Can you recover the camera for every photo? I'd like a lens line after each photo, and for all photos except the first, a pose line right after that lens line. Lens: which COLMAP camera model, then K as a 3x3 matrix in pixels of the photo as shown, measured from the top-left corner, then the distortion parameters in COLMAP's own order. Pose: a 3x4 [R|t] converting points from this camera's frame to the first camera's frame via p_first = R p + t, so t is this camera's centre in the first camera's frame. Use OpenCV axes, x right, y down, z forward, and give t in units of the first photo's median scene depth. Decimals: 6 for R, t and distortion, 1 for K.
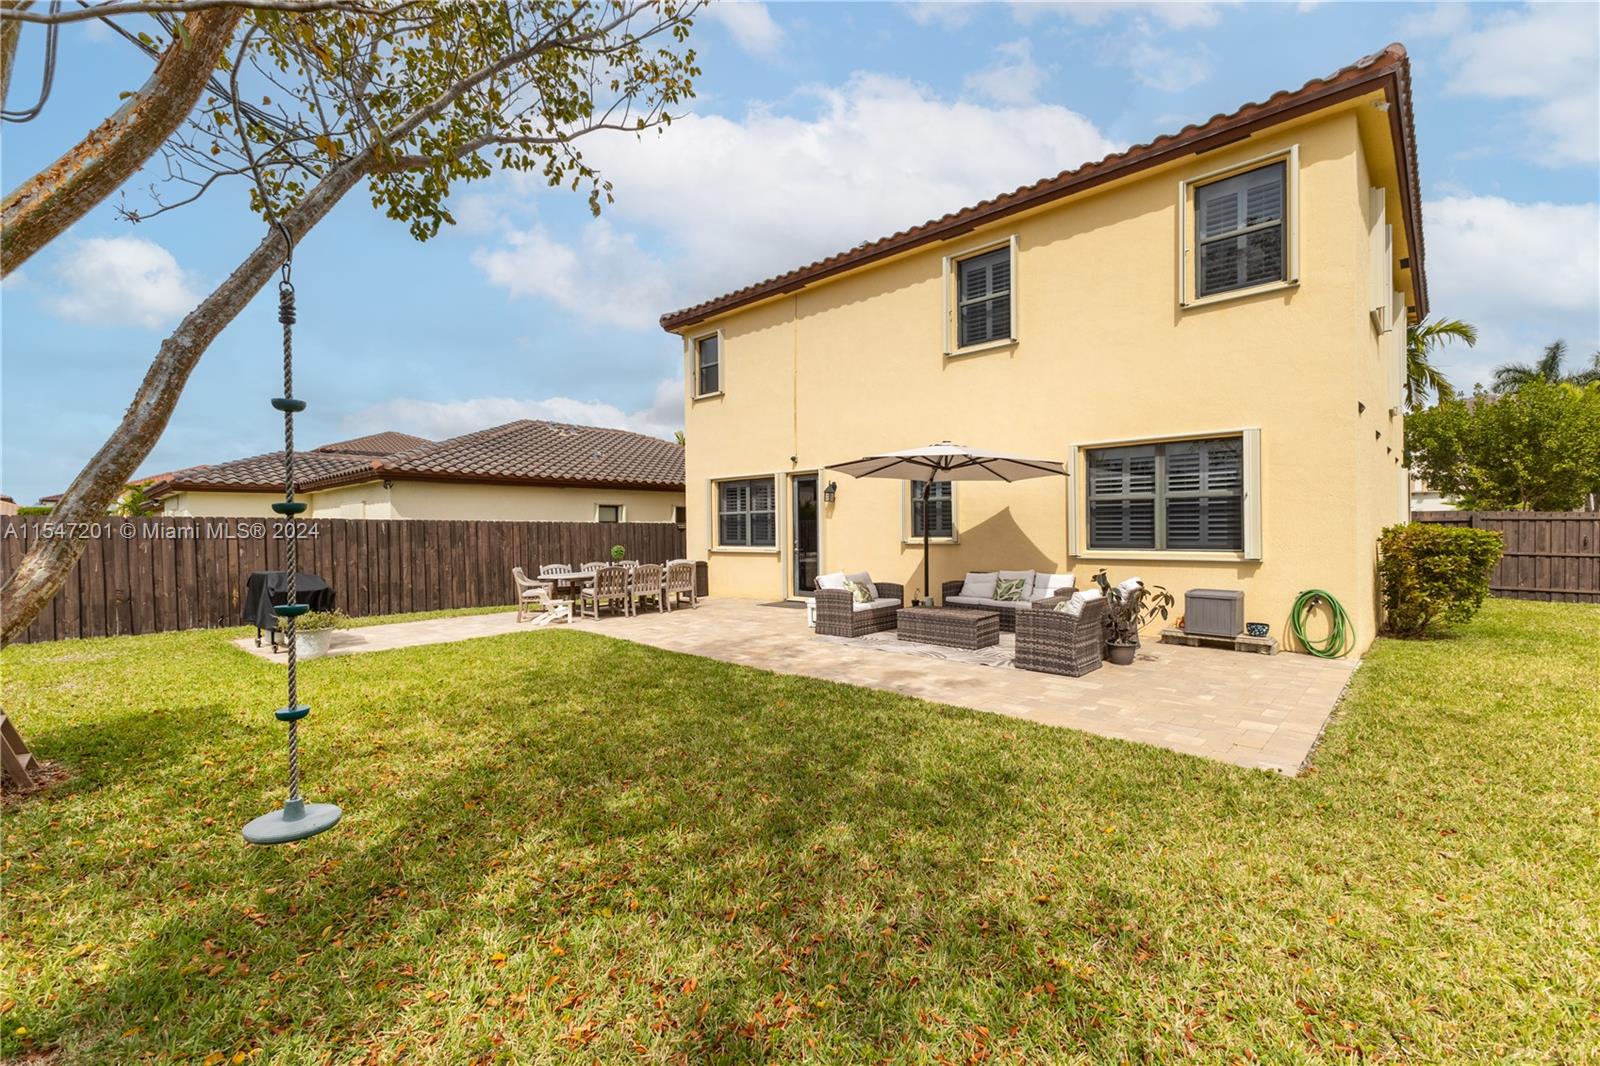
lens RADIAL K [[678.5, 0, 800.0], [0, 678.5, 533.0], [0, 0, 1]] dist [-0.001524, -0.000135]
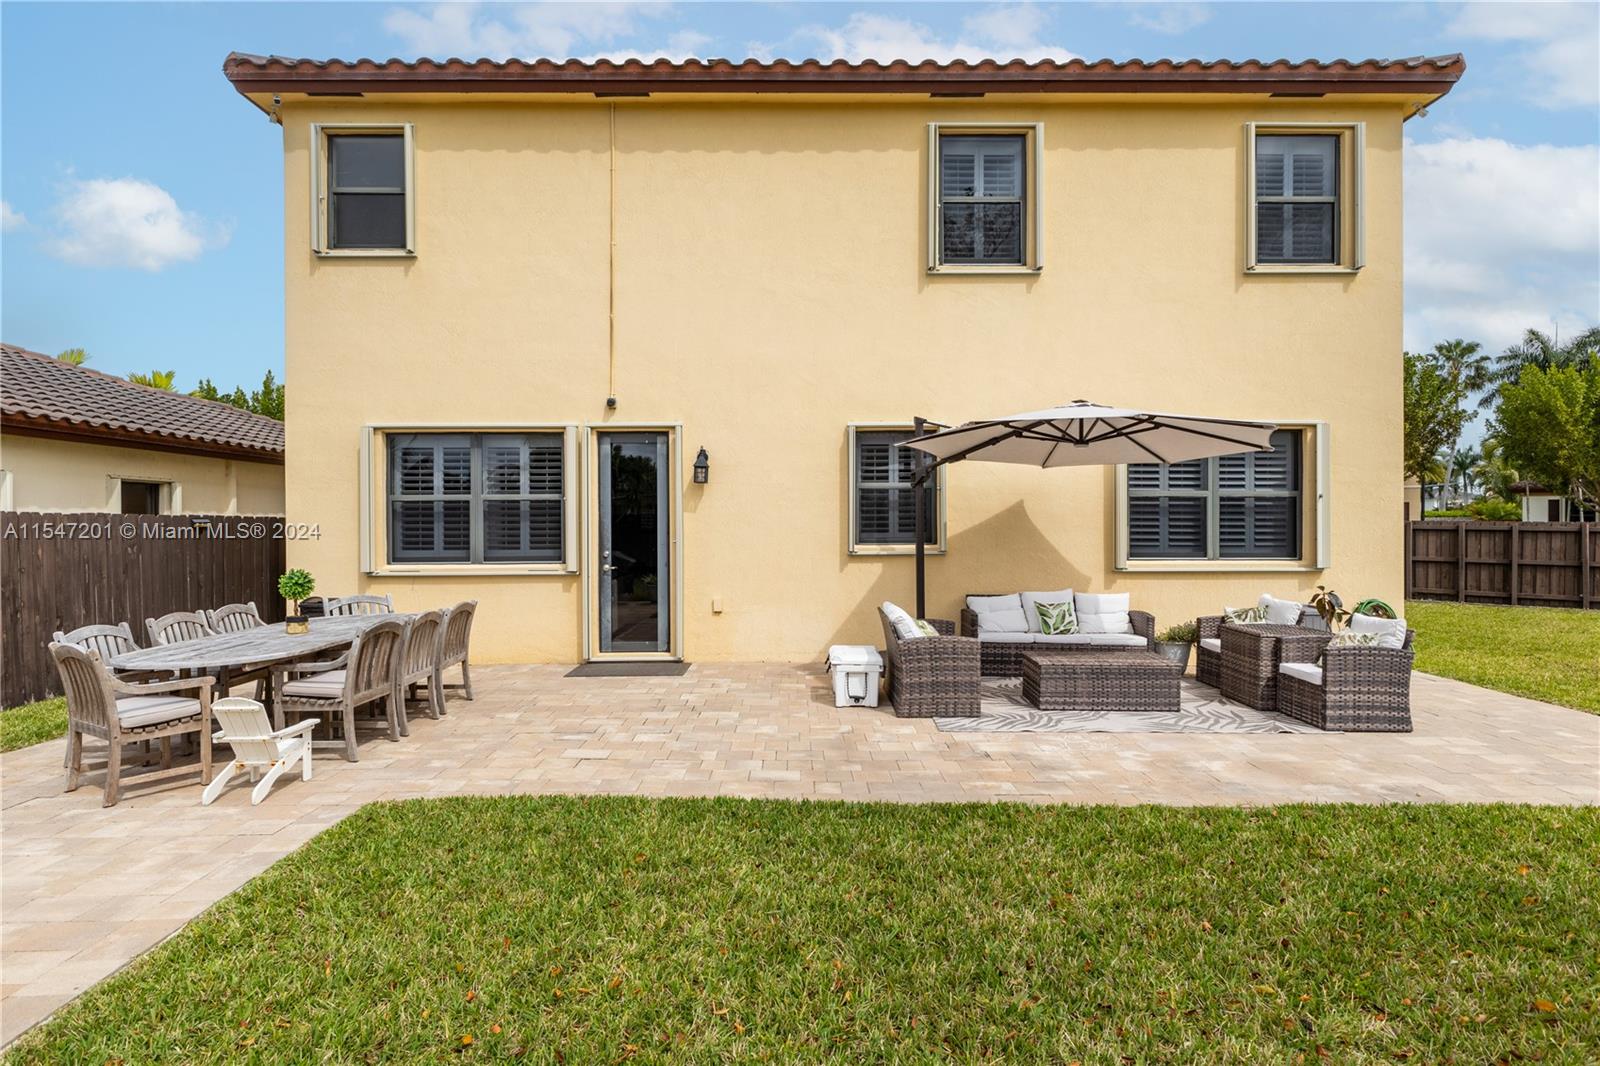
lens RADIAL K [[881.7, 0, 800.0], [0, 881.7, 533.0], [0, 0, 1]] dist [-0.001286, -0.000204]
pose [[0.732934, 0.000995, 0.680299, -0.453608], [-0.001882, 0.999998, 0.000565, -0.005109], [-0.680297, -0.001695, 0.732935, 0.442256]]
